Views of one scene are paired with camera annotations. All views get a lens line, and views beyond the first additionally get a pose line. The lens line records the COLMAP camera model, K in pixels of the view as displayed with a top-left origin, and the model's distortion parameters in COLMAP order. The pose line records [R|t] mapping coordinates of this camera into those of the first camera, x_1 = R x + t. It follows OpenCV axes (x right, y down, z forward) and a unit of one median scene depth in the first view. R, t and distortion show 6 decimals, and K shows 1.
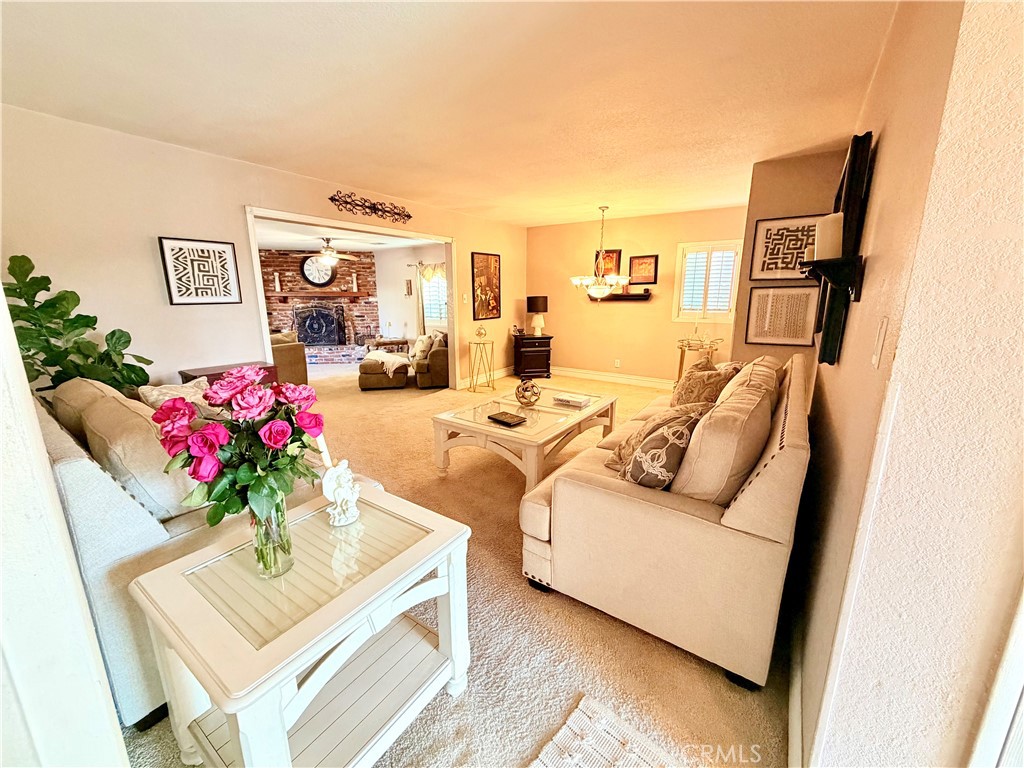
lens RADIAL K [[404.9, 0, 511.8], [0, 404.9, 384.3], [0, 0, 1]] dist [-0.001023, -0.000805]
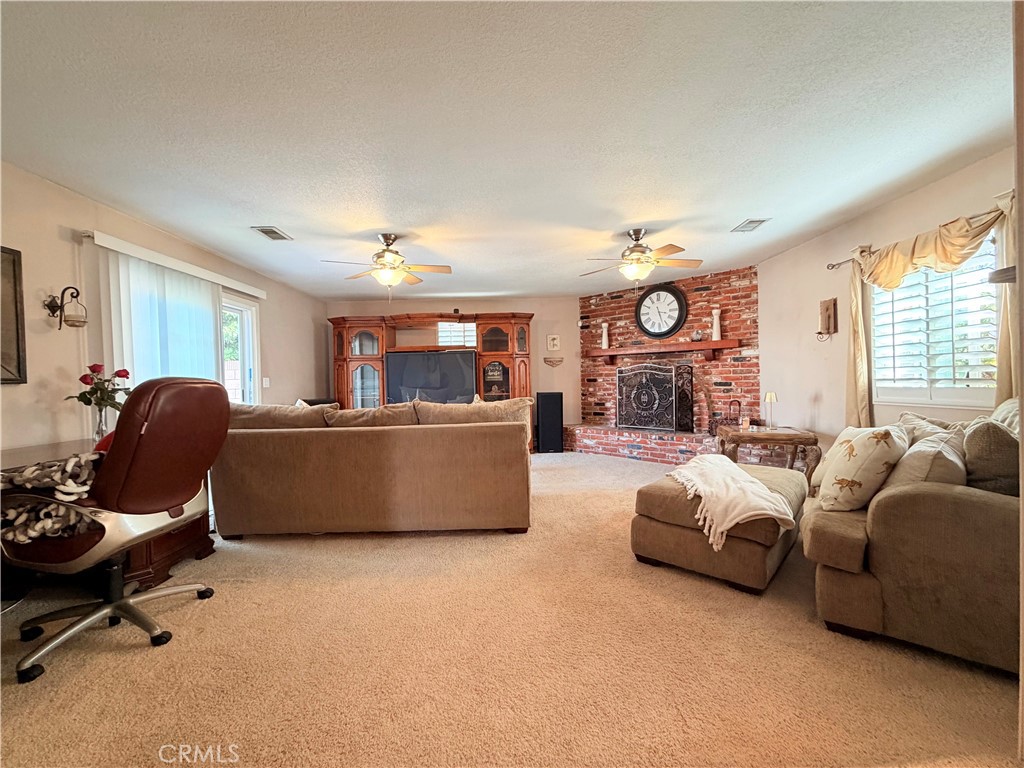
lens RADIAL K [[404.9, 0, 509.2], [0, 404.9, 385.2], [0, 0, 1]] dist [-0.001023, -0.000805]
pose [[0.574600, -0.003625, -0.818426, -0.091479], [-0.156063, 0.981156, -0.113915, -0.059217], [0.803417, 0.193182, 0.563207, 0.469440]]
